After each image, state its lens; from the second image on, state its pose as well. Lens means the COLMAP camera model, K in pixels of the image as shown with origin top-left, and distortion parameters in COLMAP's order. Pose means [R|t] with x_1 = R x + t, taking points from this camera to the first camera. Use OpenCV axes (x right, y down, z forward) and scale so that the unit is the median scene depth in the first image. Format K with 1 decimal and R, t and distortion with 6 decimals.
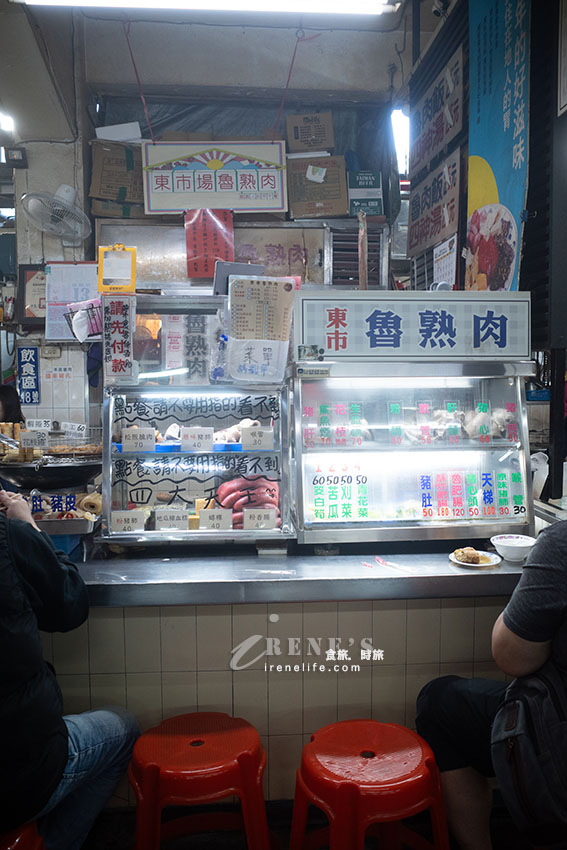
lens RADIAL K [[674.2, 0, 281.5], [0, 674.2, 422.1], [0, 0, 1]] dist [-0.061902, 0.058317]
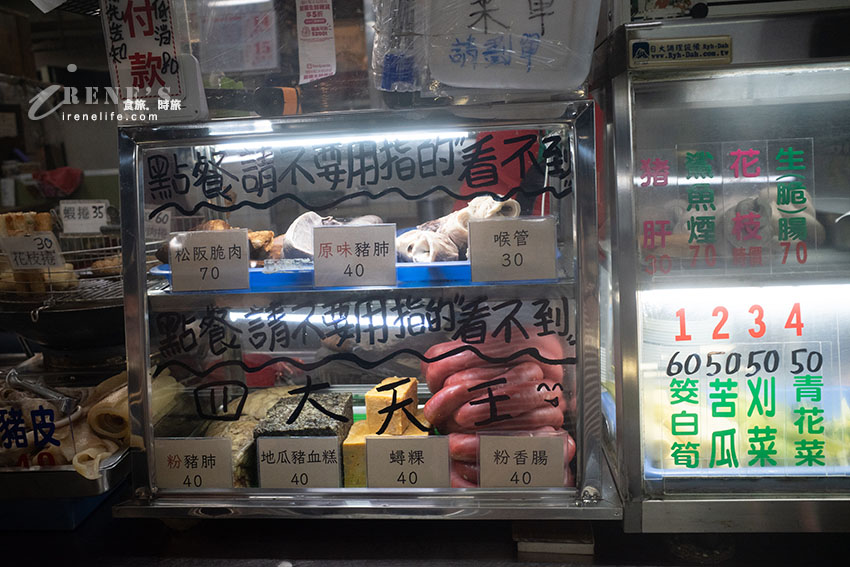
lens RADIAL K [[674.2, 0, 424.9], [0, 674.2, 291.6], [0, 0, 1]] dist [-0.061902, 0.058317]
pose [[0.986880, -0.007980, -0.161255, -0.023776], [0.036285, 0.984191, 0.173356, -0.019264], [0.157322, -0.176933, 0.971568, 0.628670]]
